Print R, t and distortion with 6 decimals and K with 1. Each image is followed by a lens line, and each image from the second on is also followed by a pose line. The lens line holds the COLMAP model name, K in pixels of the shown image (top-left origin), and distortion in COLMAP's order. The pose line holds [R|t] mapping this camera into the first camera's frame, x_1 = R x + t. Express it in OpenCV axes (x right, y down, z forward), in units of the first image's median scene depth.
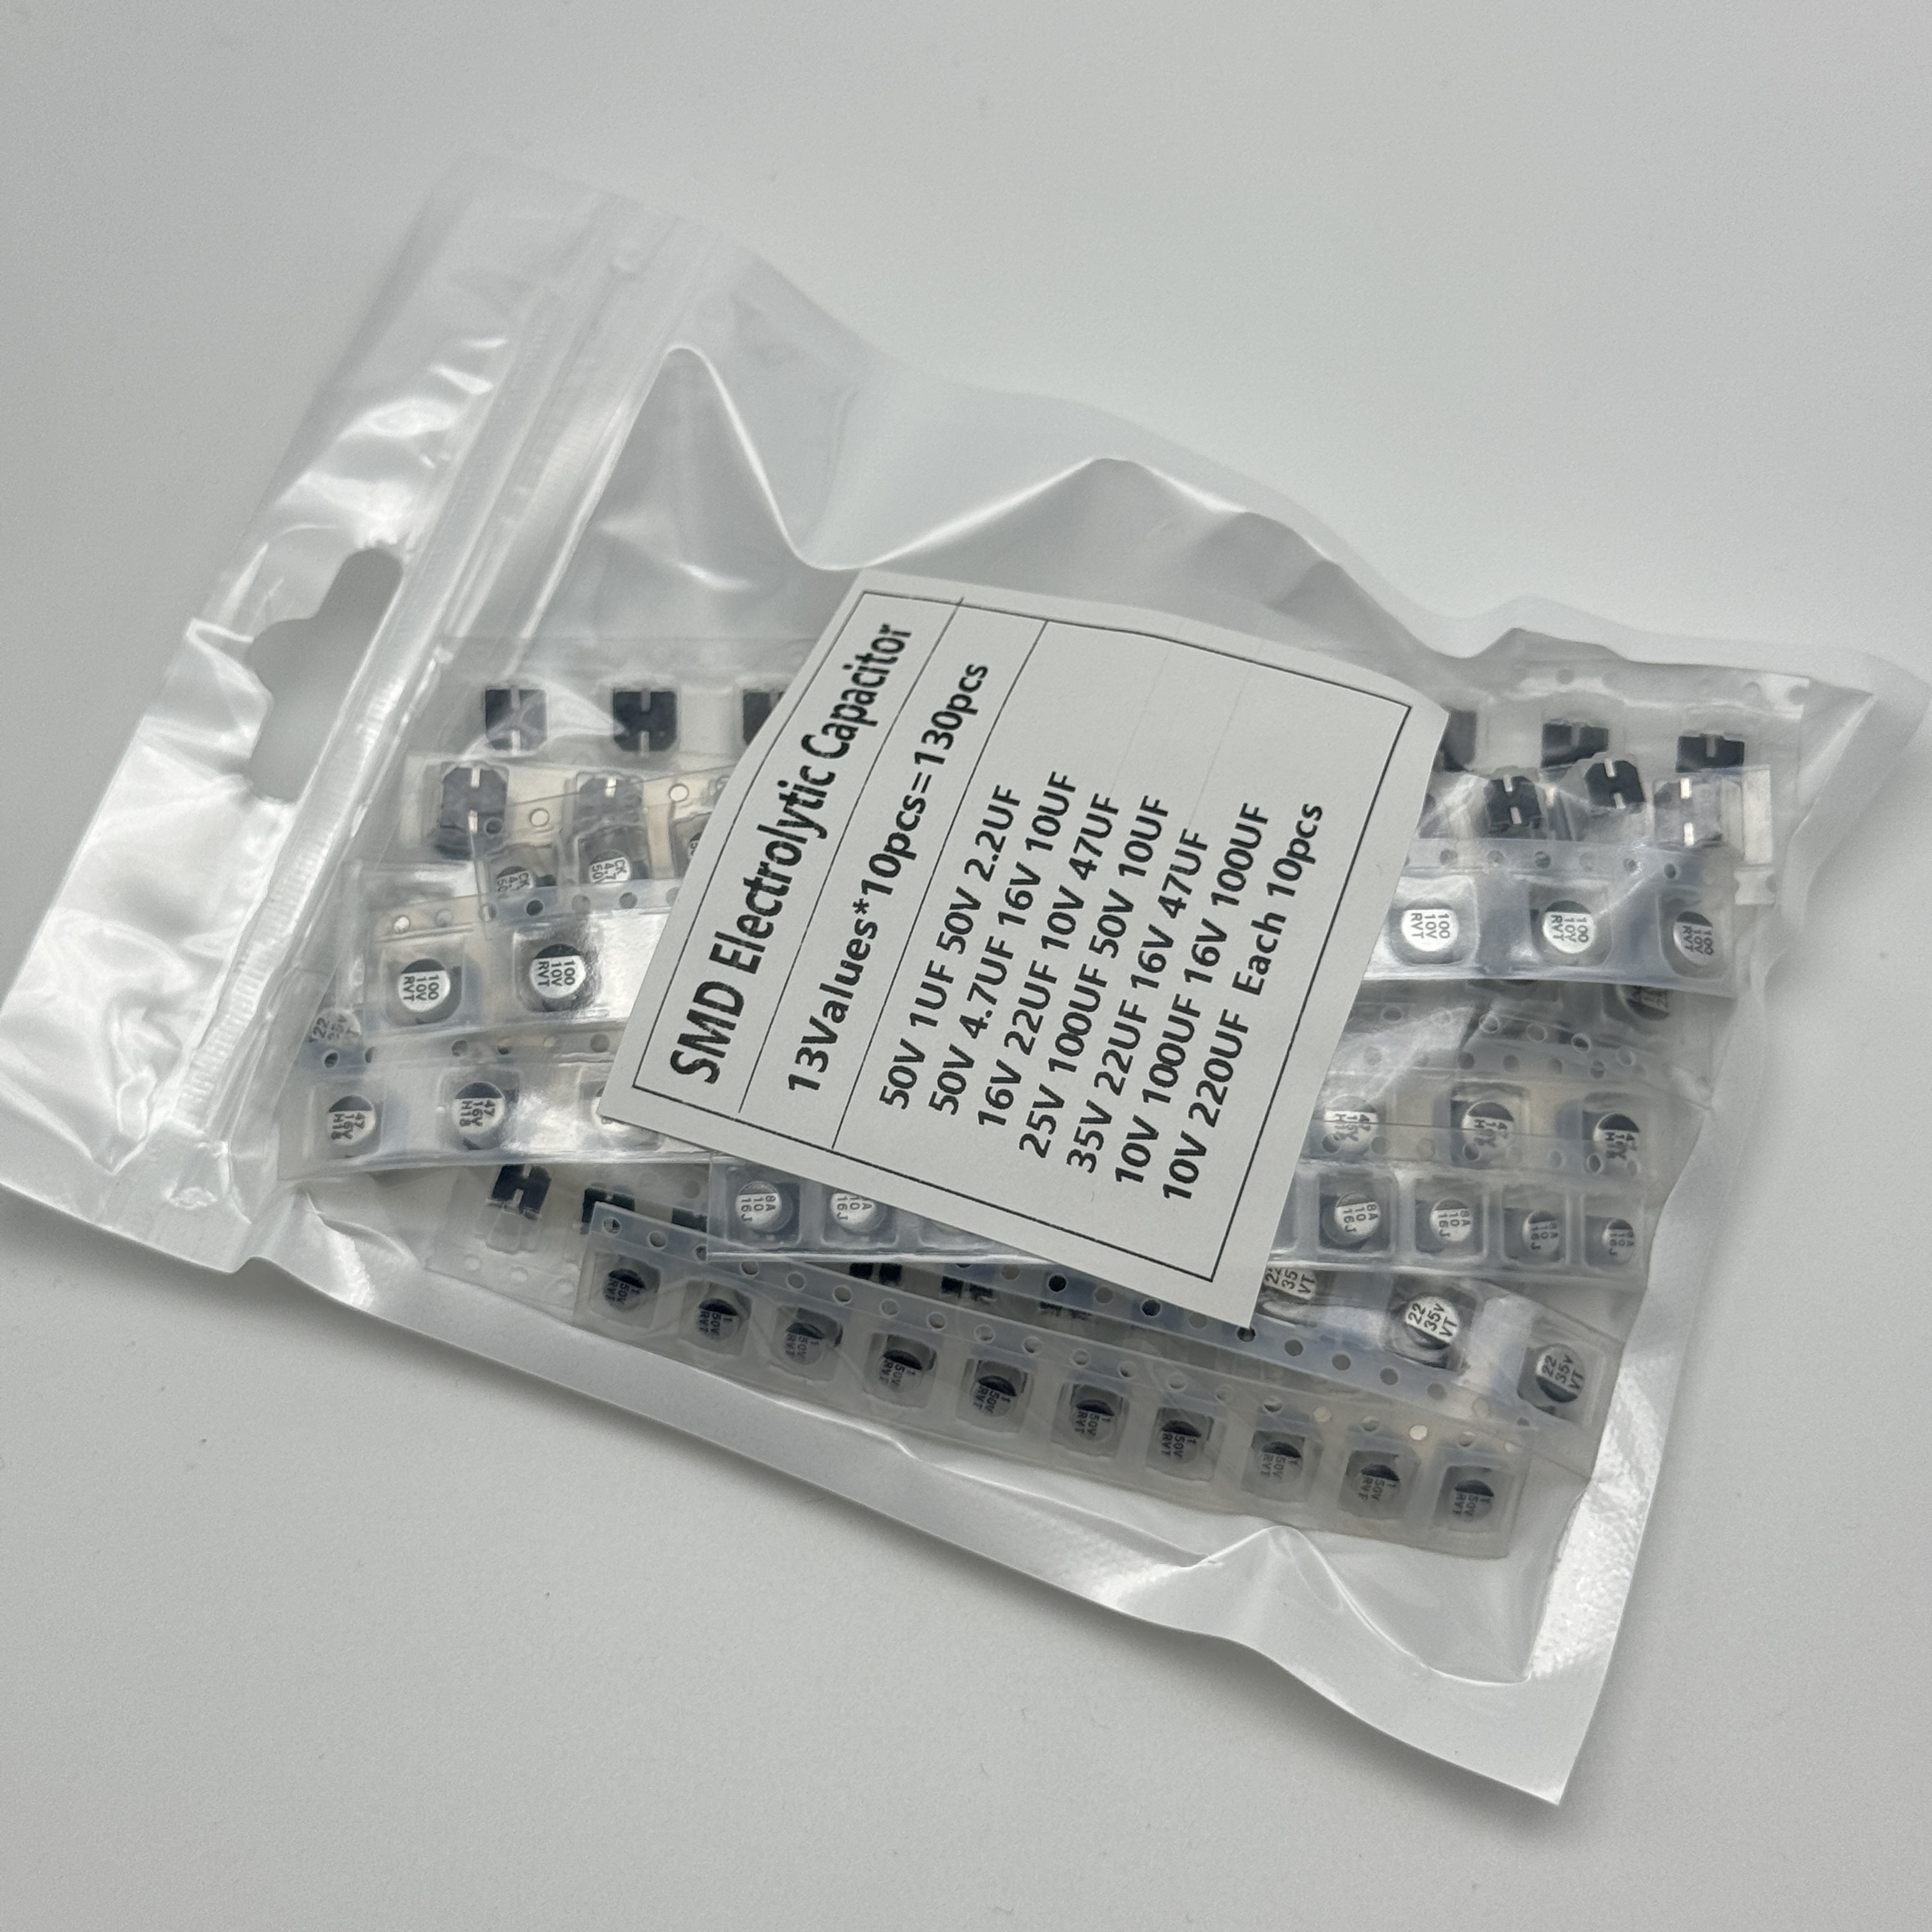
lens RADIAL K [[3714.6, 0, 966.0], [0, 3714.6, 966.0], [0, 0, 1]] dist [0.205194, -0.077755]
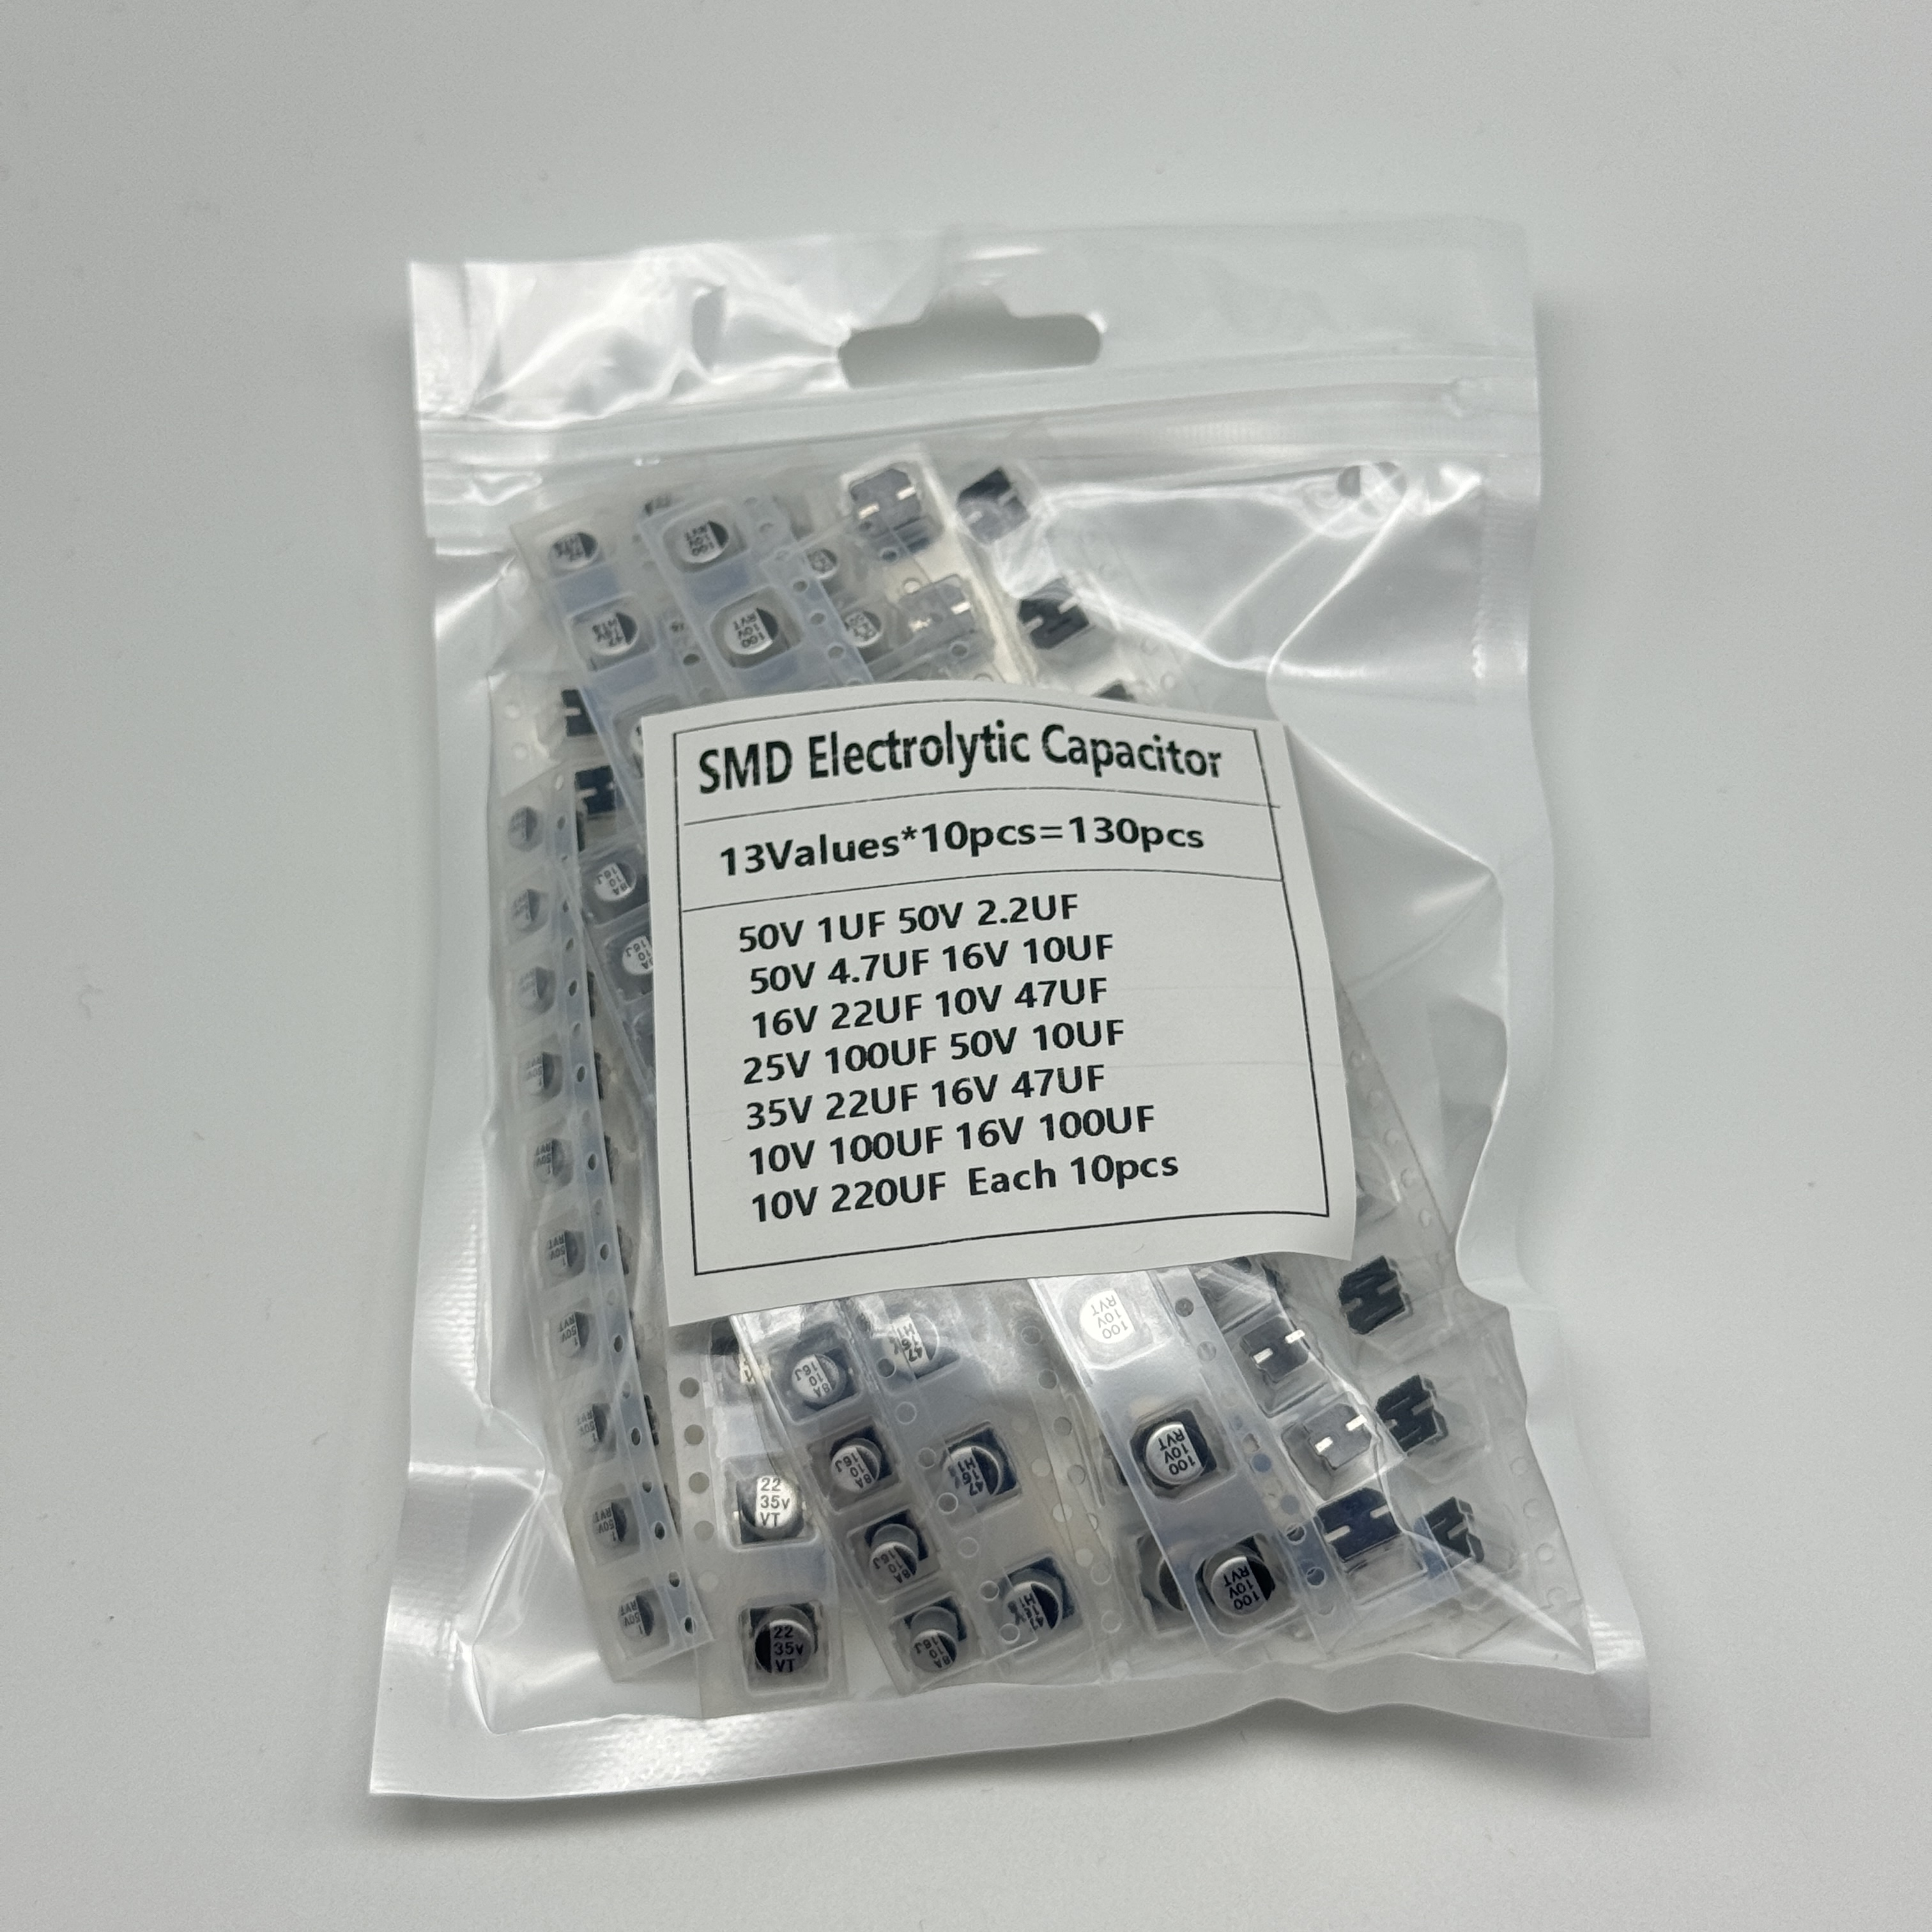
lens RADIAL K [[3714.6, 0, 966.0], [0, 3714.6, 966.0], [0, 0, 1]] dist [0.205194, -0.077755]
pose [[0.400093, 0.845966, -0.352515, 0.375994], [-0.847764, 0.487750, 0.208319, -0.228087], [0.348170, 0.215503, 0.912324, 0.069215]]
